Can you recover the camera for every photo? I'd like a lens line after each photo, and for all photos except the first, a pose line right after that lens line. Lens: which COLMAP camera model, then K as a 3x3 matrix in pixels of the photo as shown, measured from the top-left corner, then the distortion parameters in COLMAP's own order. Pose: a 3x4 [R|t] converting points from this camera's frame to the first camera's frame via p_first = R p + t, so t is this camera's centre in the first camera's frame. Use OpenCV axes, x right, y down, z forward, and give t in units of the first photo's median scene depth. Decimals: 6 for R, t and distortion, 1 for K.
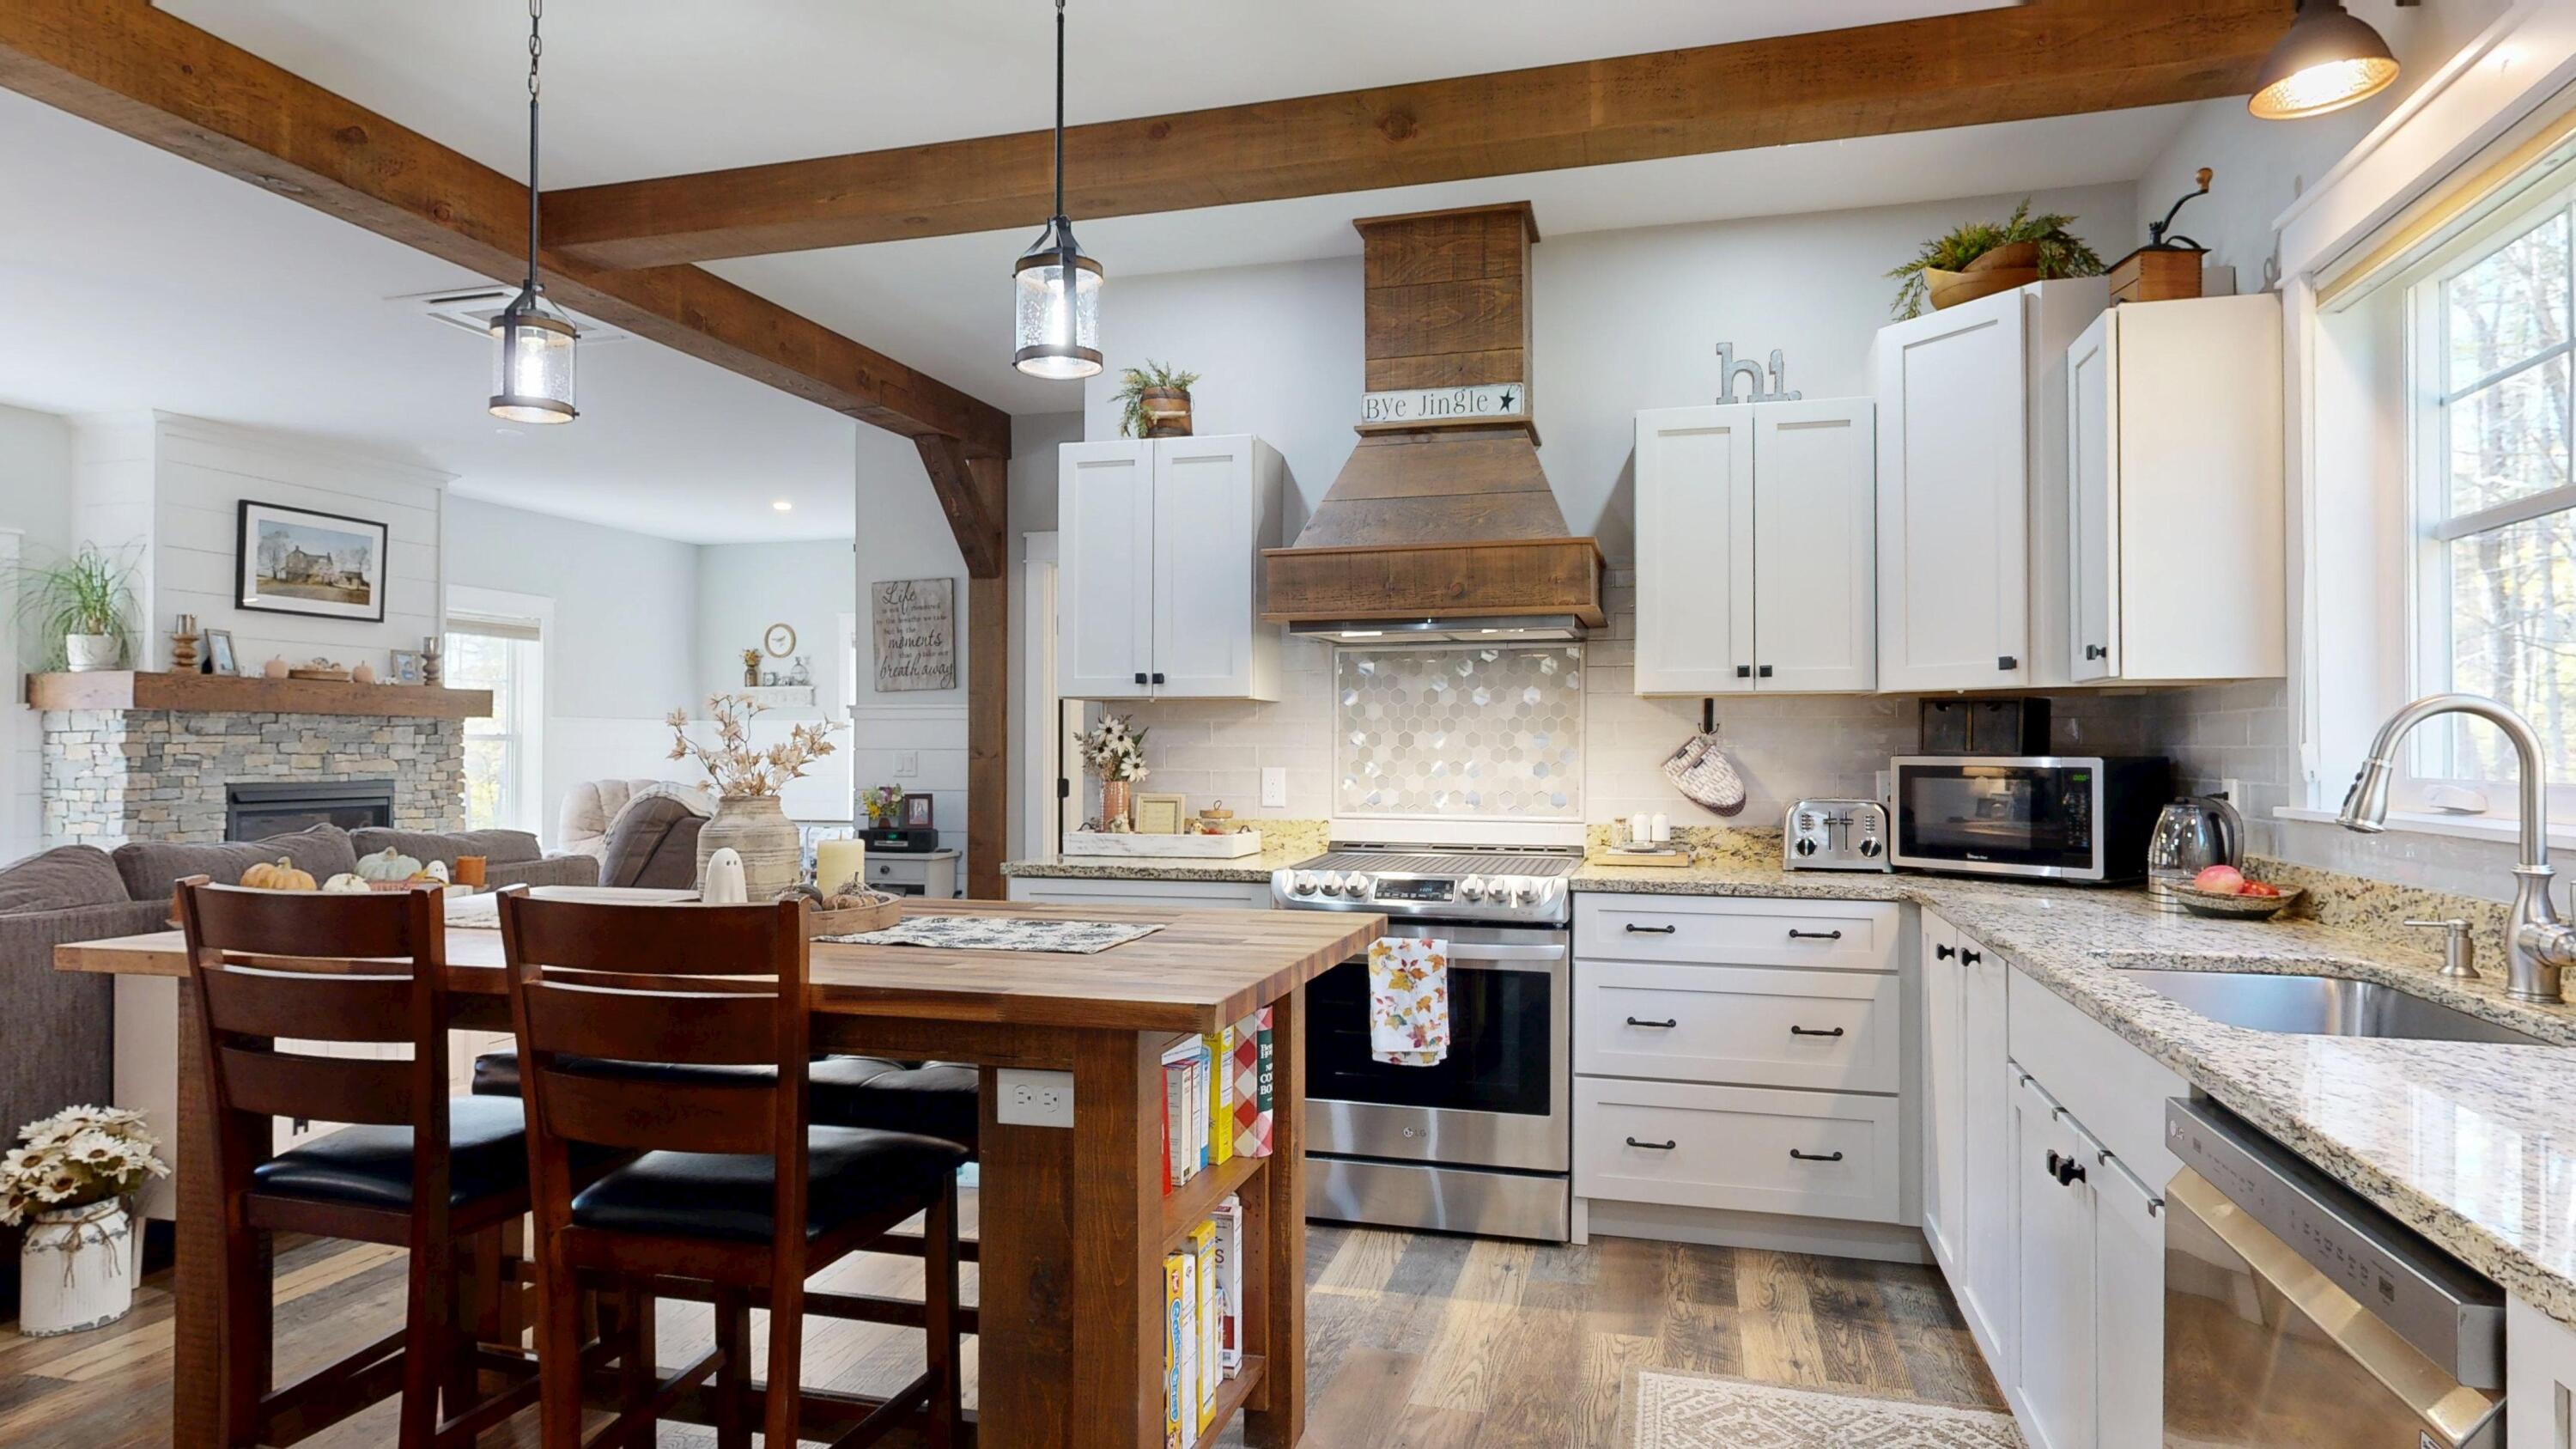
lens RADIAL K [[1434.6, 0, 1295.1], [0, 1434.6, 730.6], [0, 0, 1]] dist [-0.004746, 0.001211]
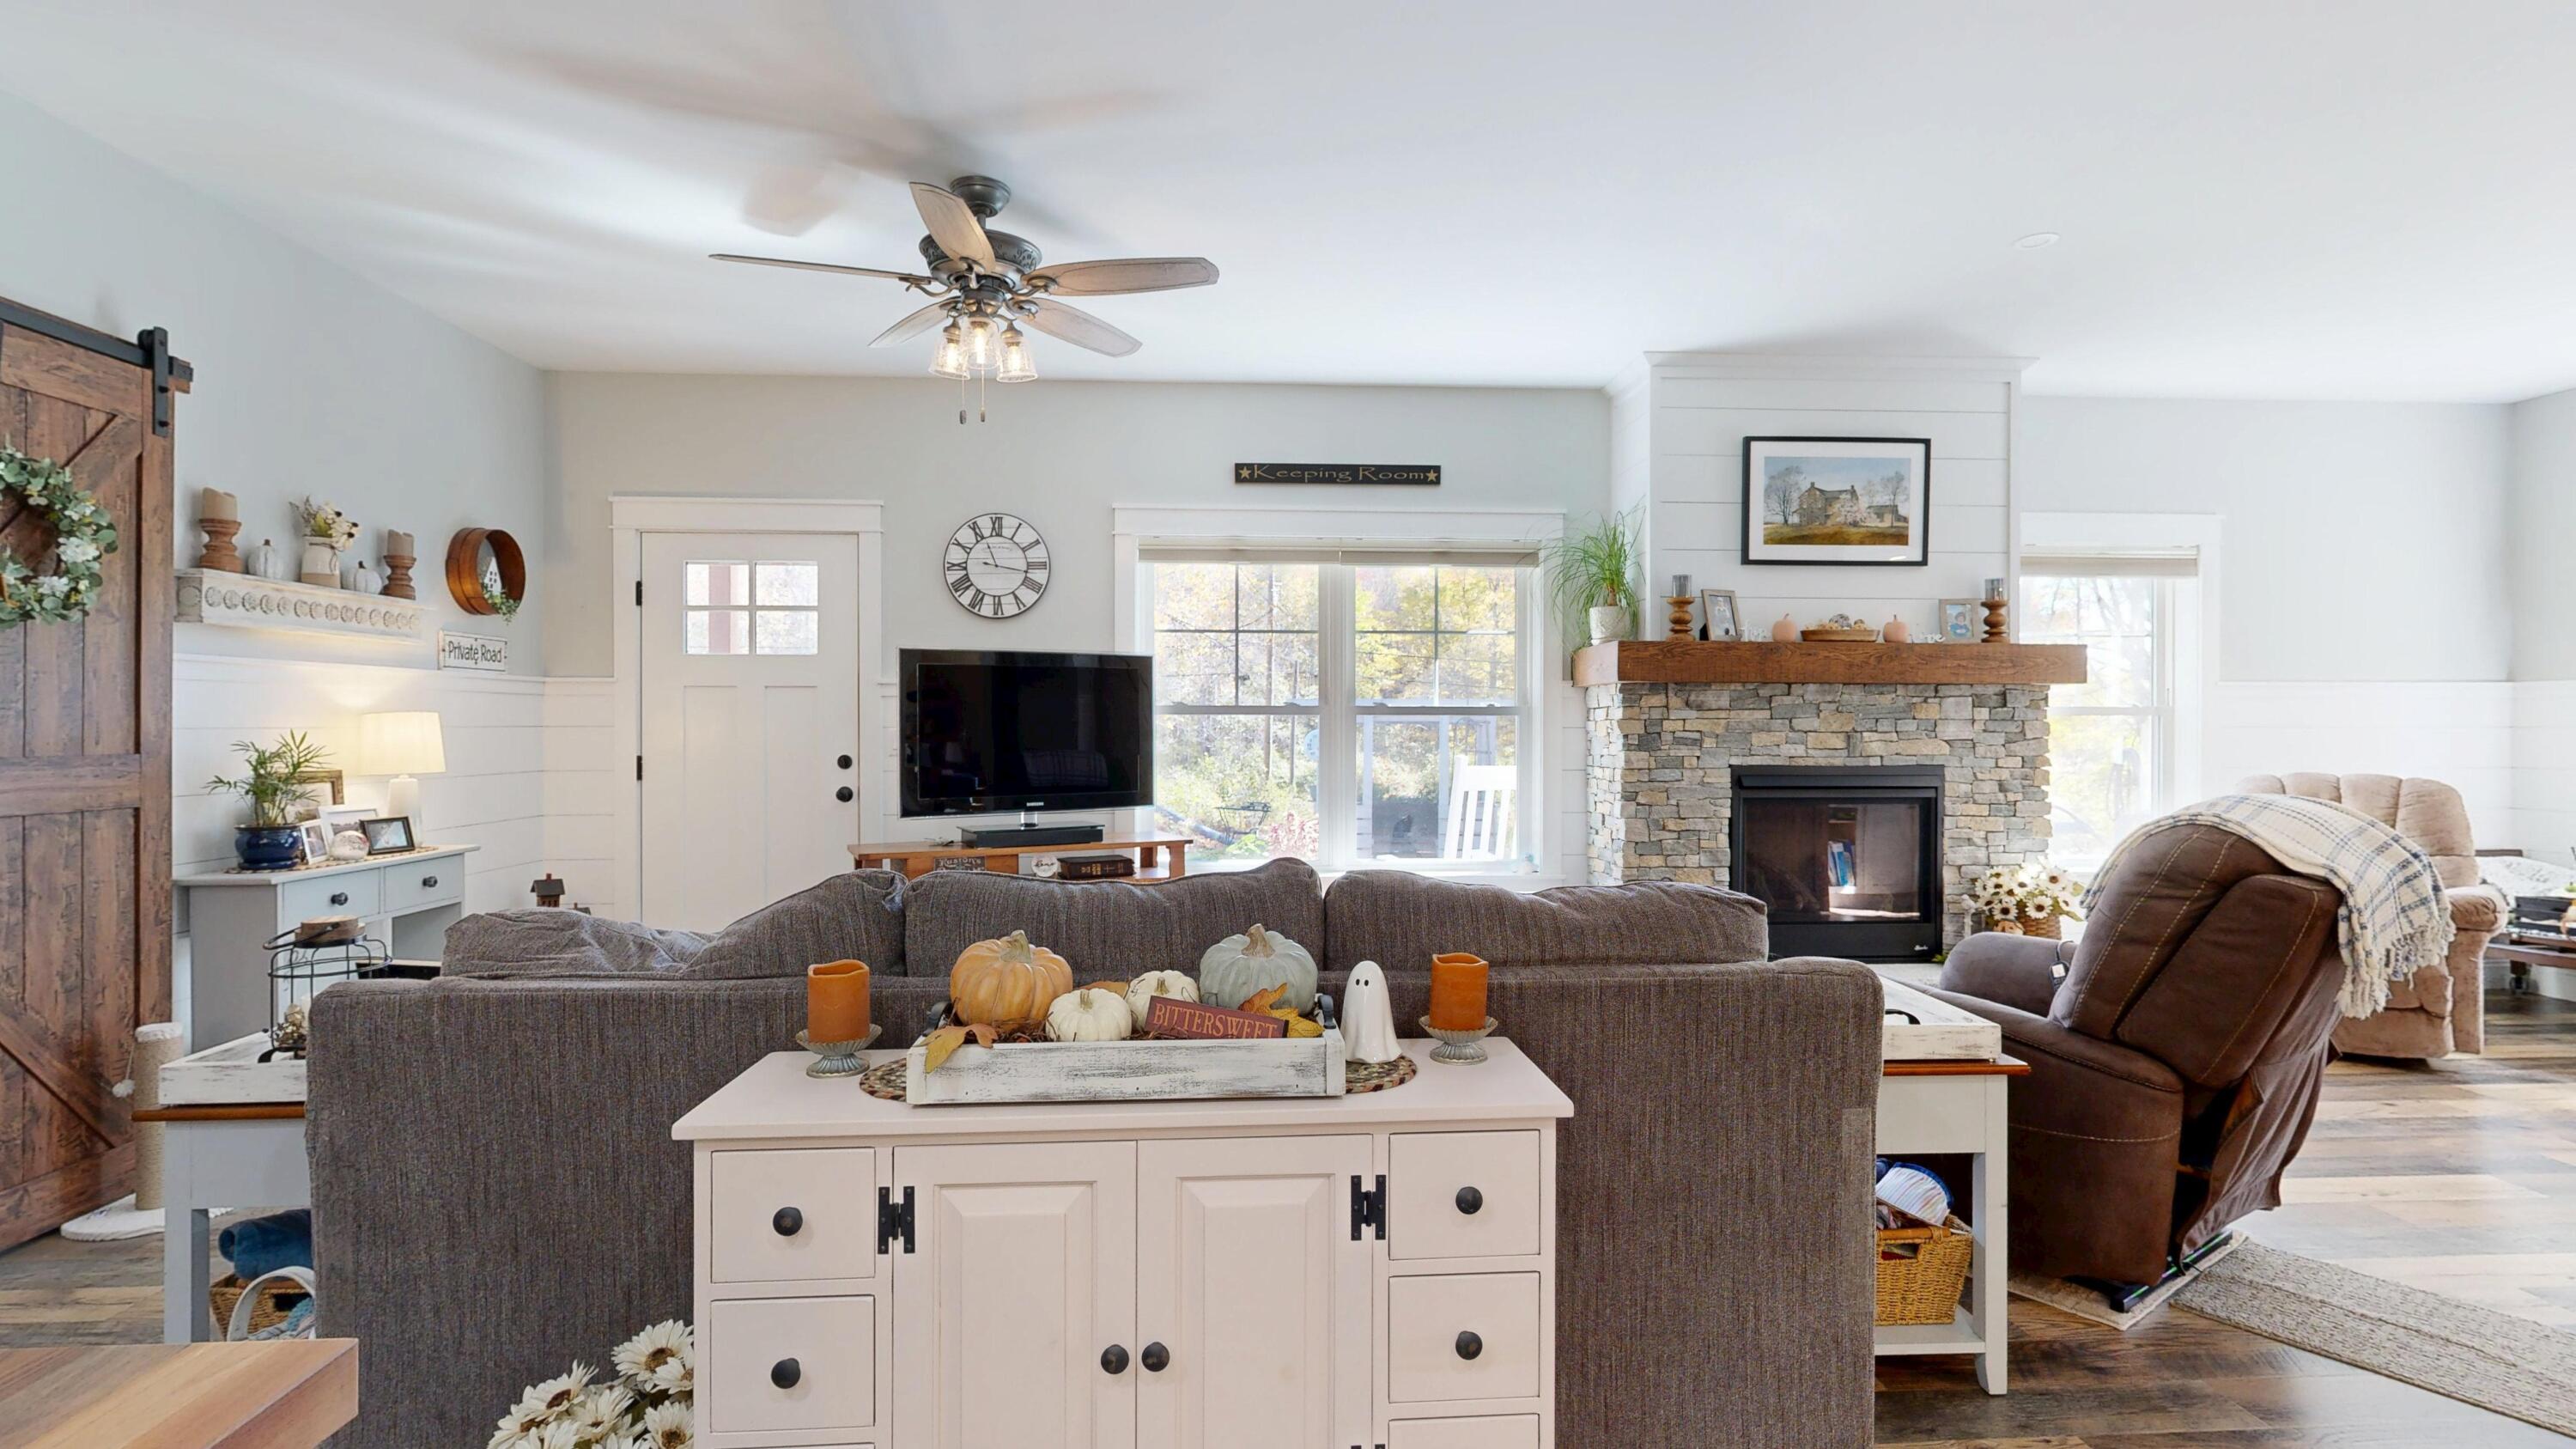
lens RADIAL K [[1194.8, 0, 1290.3], [0, 1194.8, 729.1], [0, 0, 1]] dist [0.000525, 0.000091]
pose [[0.322021, 0.002261, -0.946730, -0.236988], [0.011296, 0.999917, 0.006230, 0.012107], [0.946665, -0.012700, 0.321968, 0.847920]]
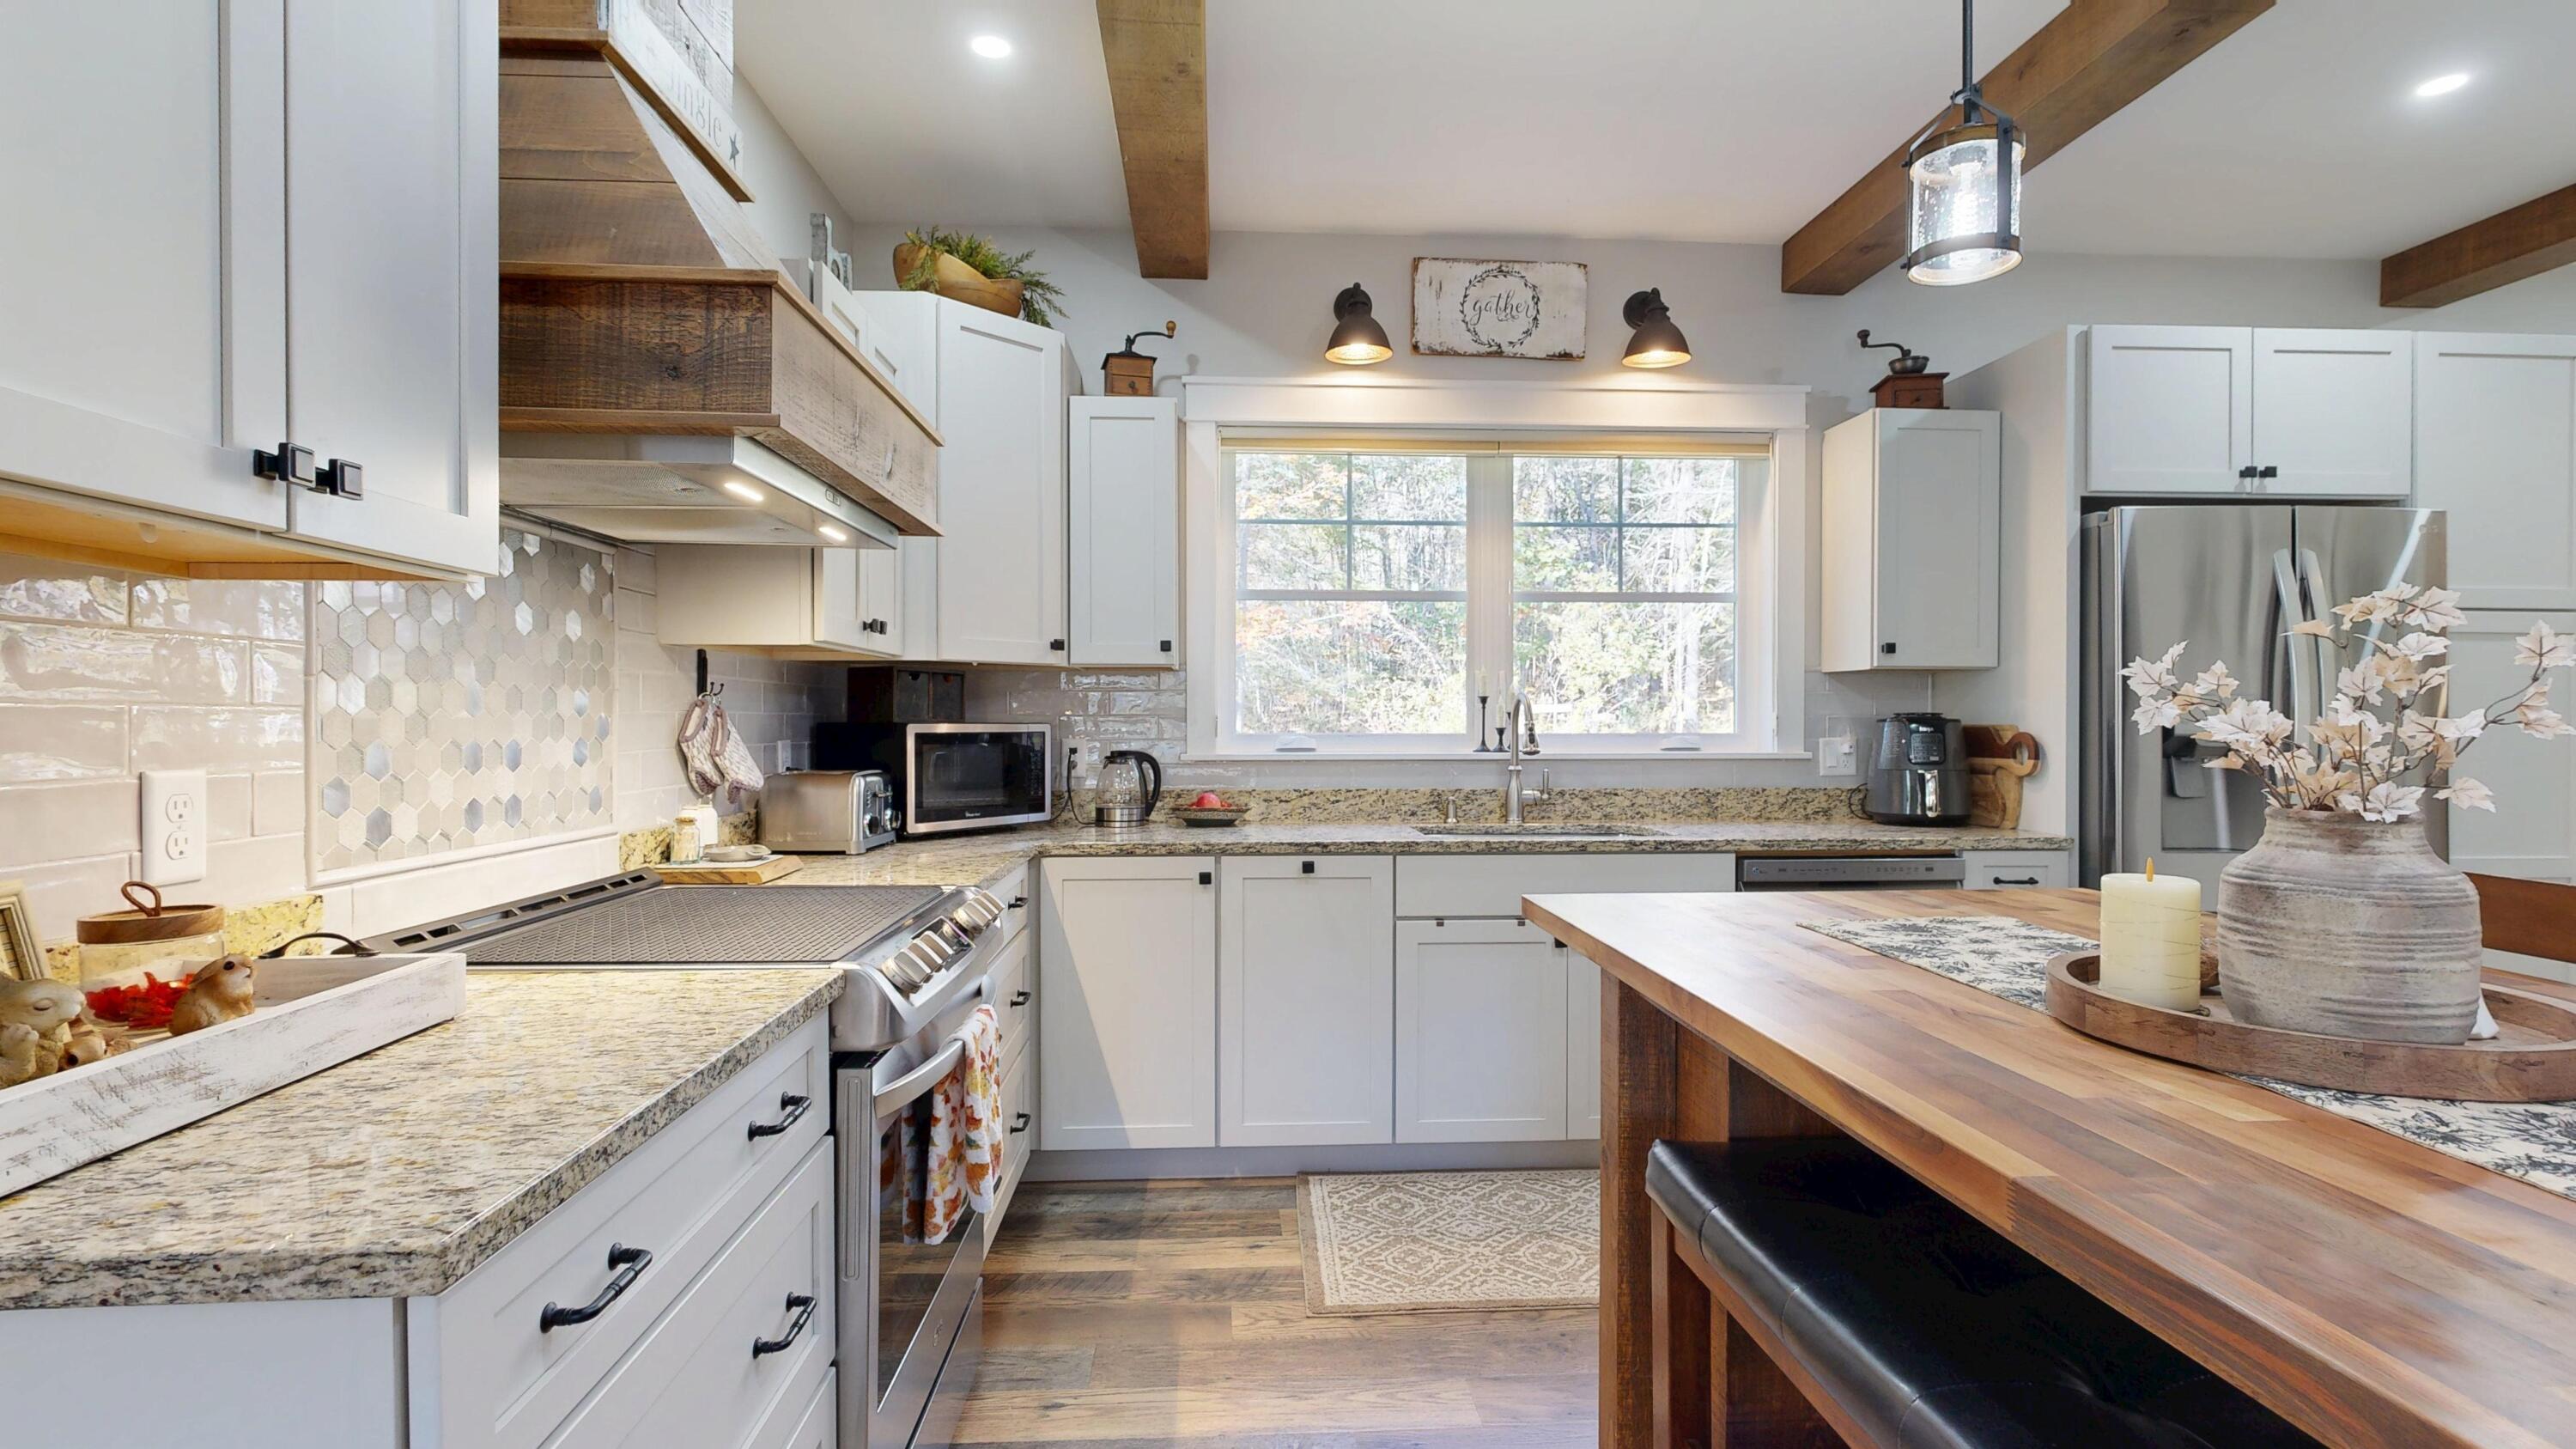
lens RADIAL K [[1194.3, 0, 1287.8], [0, 1194.3, 729.2], [0, 0, 1]] dist [-0.002783, 0.000665]
pose [[-0.319365, -0.008732, 0.947591, -0.406916], [-0.011404, 0.999921, 0.005371, 0.012650], [-0.947563, -0.009091, -0.319440, 0.918974]]
